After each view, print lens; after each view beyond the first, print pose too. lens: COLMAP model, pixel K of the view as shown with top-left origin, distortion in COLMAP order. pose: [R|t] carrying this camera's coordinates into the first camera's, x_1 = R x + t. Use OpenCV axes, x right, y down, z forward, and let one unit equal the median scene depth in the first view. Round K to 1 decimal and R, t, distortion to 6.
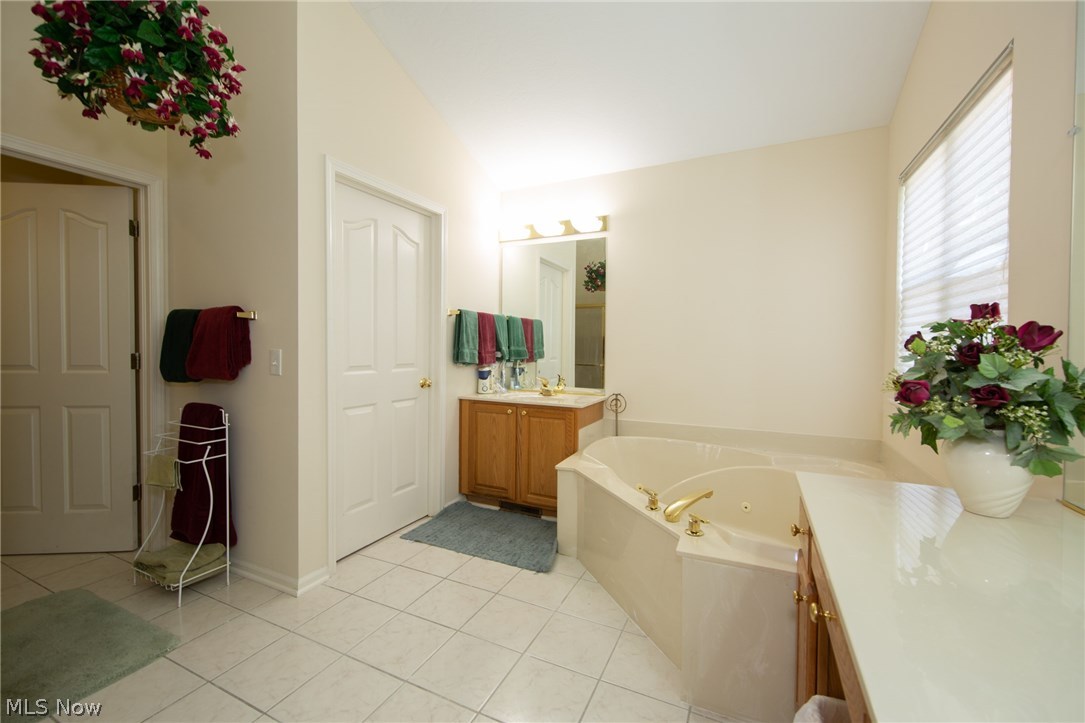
lens RADIAL K [[454.2, 0, 537.7], [0, 454.2, 350.4], [0, 0, 1]] dist [0.013168, -0.000368]
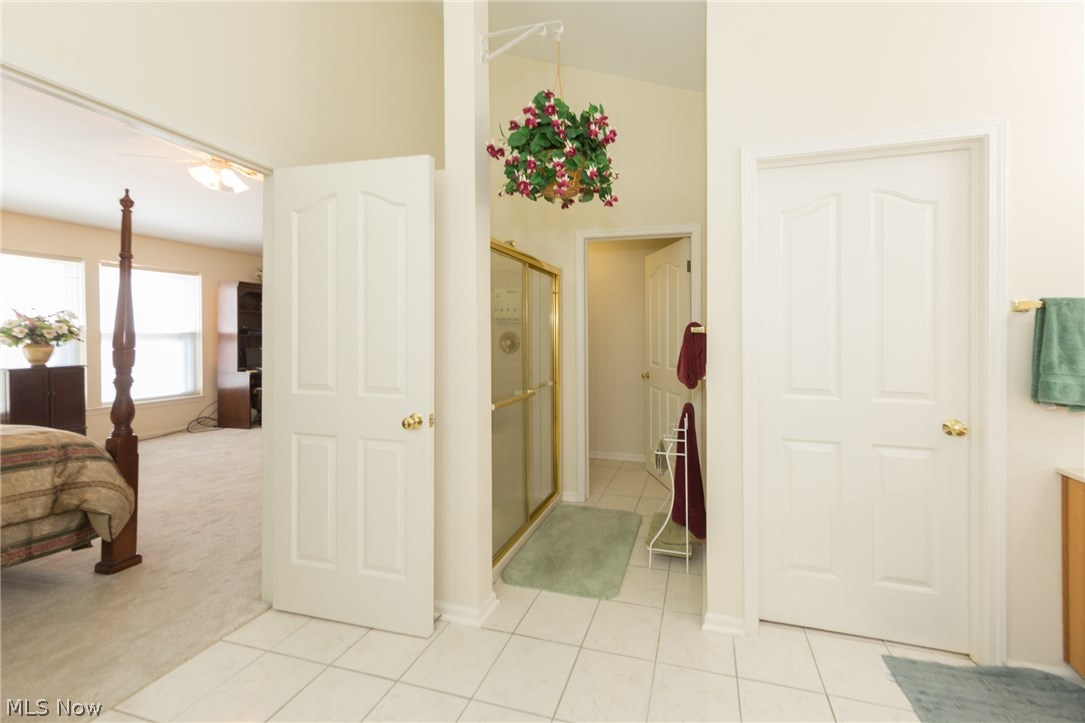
lens RADIAL K [[373.8, 0, 544.7], [0, 373.8, 337.1], [0, 0, 1]] dist [-0.000009, -0.000025]
pose [[0.222909, -0.013861, -0.974741, 0.116559], [-0.013706, 0.999756, -0.017351, -0.032634], [0.974743, 0.017227, 0.222665, 0.371984]]
